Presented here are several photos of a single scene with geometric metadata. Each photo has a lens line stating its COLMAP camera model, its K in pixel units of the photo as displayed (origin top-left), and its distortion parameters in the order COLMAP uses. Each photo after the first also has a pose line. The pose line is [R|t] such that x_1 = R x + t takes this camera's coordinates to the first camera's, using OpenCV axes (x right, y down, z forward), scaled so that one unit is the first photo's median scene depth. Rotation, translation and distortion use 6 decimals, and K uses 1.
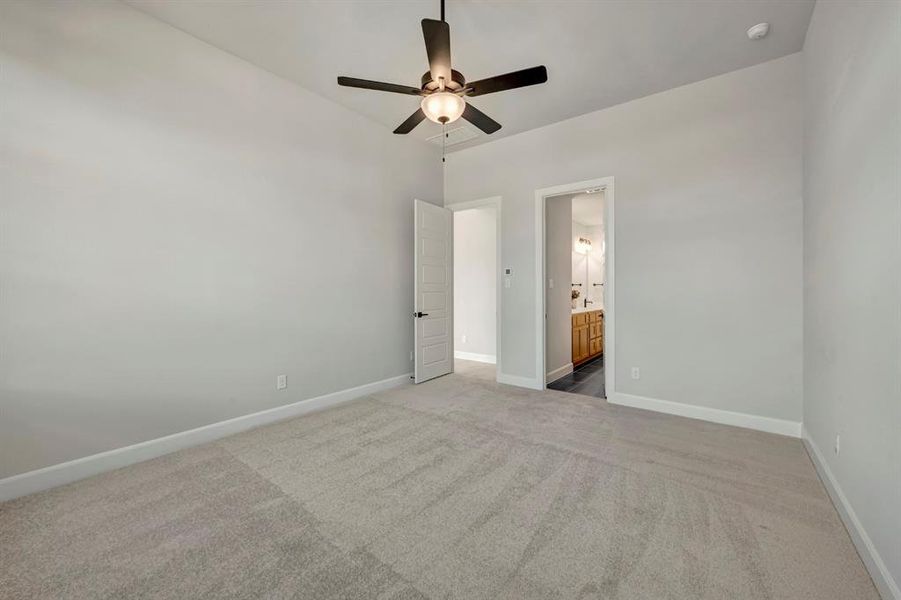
lens RADIAL K [[334.4, 0, 450.5], [0, 334.4, 300.0], [0, 0, 1]] dist [0.000182, -0.000029]
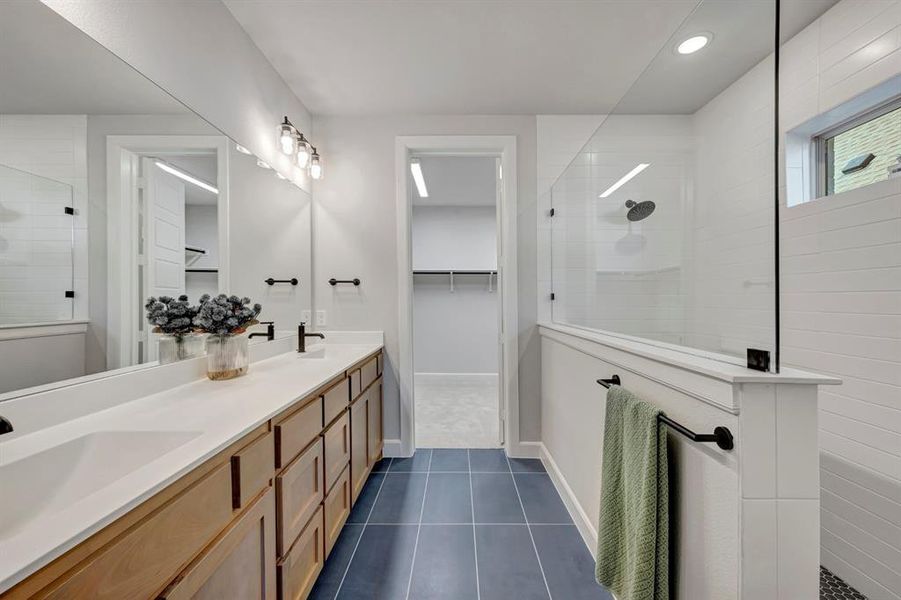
lens RADIAL K [[356.5, 0, 454.5], [0, 356.5, 299.9], [0, 0, 1]] dist [0.000812, -0.000082]
pose [[0.795575, -0.004067, 0.605842, 0.304588], [0.018670, 0.999667, -0.017807, -0.017417], [-0.605568, 0.025478, 0.795386, 0.625450]]
